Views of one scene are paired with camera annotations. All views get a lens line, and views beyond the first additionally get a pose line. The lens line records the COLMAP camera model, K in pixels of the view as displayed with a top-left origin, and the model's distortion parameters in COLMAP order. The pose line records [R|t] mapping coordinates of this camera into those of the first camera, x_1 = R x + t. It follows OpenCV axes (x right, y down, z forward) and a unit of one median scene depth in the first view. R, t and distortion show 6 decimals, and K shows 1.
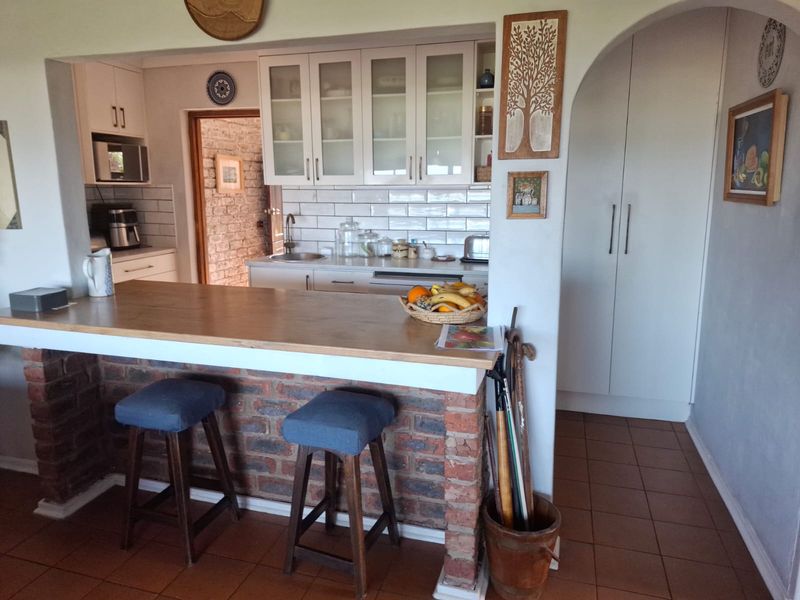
lens RADIAL K [[561.0, 0, 400.0], [0, 561.0, 300.0], [0, 0, 1]] dist [-0.003034, -0.003864]
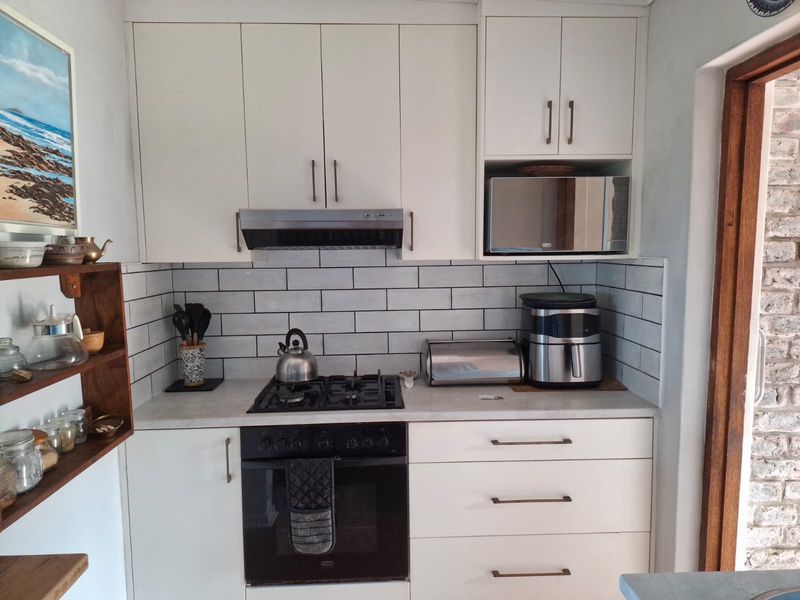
lens RADIAL K [[550.6, 0, 399.5], [0, 550.6, 313.1], [0, 0, 1]] dist [-0.000352, -0.000871]
pose [[0.321929, 0.098218, -0.941655, -0.087918], [-0.172045, 0.984114, 0.043829, -0.165554], [0.931001, 0.147898, 0.333713, 0.753508]]
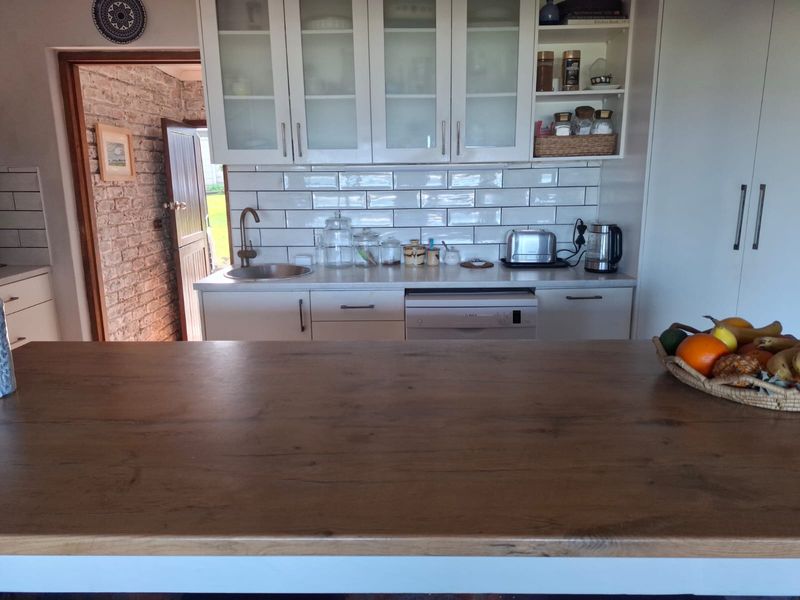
lens RADIAL K [[561.0, 0, 400.0], [0, 561.0, 300.0], [0, 0, 1]] dist [-0.003034, -0.003864]
pose [[0.962006, -0.067563, 0.264538, -0.207767], [0.063430, 0.997694, 0.024147, -0.048430], [-0.265559, -0.006450, 0.964073, 0.303780]]
